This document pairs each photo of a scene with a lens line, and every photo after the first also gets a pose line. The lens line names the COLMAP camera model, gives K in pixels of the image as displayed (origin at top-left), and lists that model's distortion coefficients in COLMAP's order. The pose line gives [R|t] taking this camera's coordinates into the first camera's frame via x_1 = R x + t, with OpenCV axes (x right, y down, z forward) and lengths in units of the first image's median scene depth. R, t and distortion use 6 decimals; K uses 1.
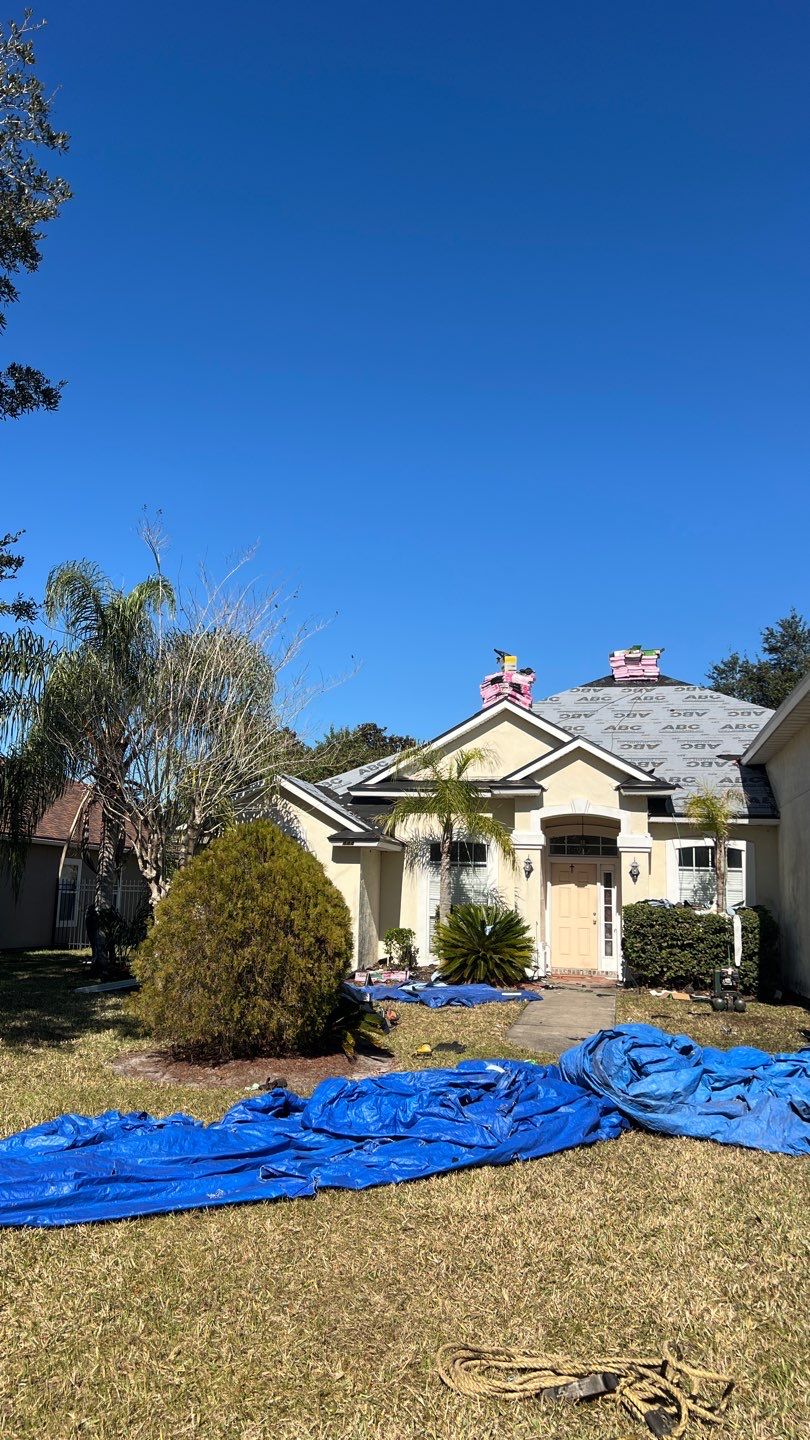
lens RADIAL K [[1142.8, 0, 389.3], [0, 1142.8, 725.8], [0, 0, 1]] dist [0.116086, -0.073024]
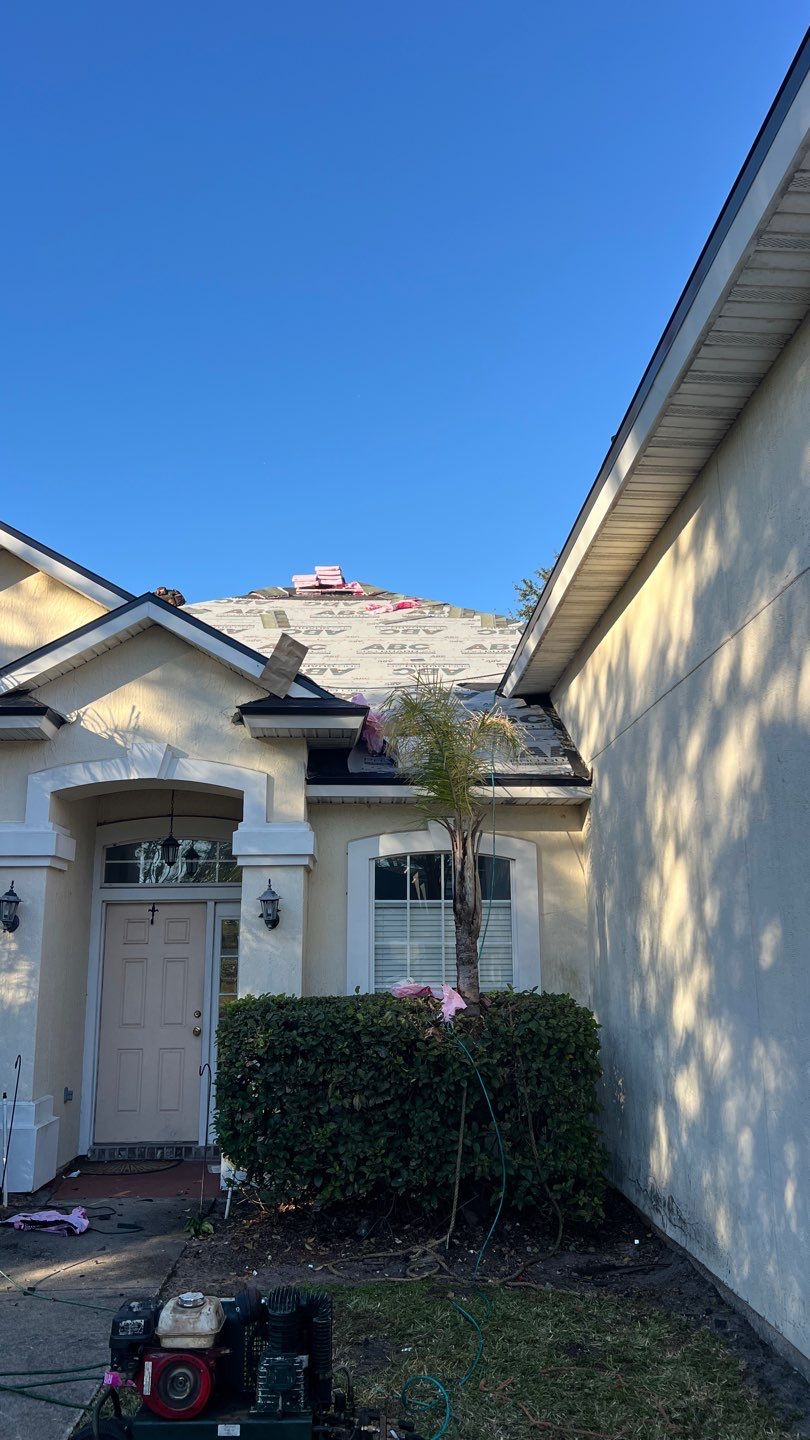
lens RADIAL K [[1142.8, 0, 415.2], [0, 1142.8, 713.8], [0, 0, 1]] dist [0.116086, -0.073024]
pose [[0.971217, 0.025488, 0.236828, 0.158971], [-0.011515, 0.998120, -0.060200, 0.076100], [-0.237917, 0.055740, 0.969685, 0.562130]]
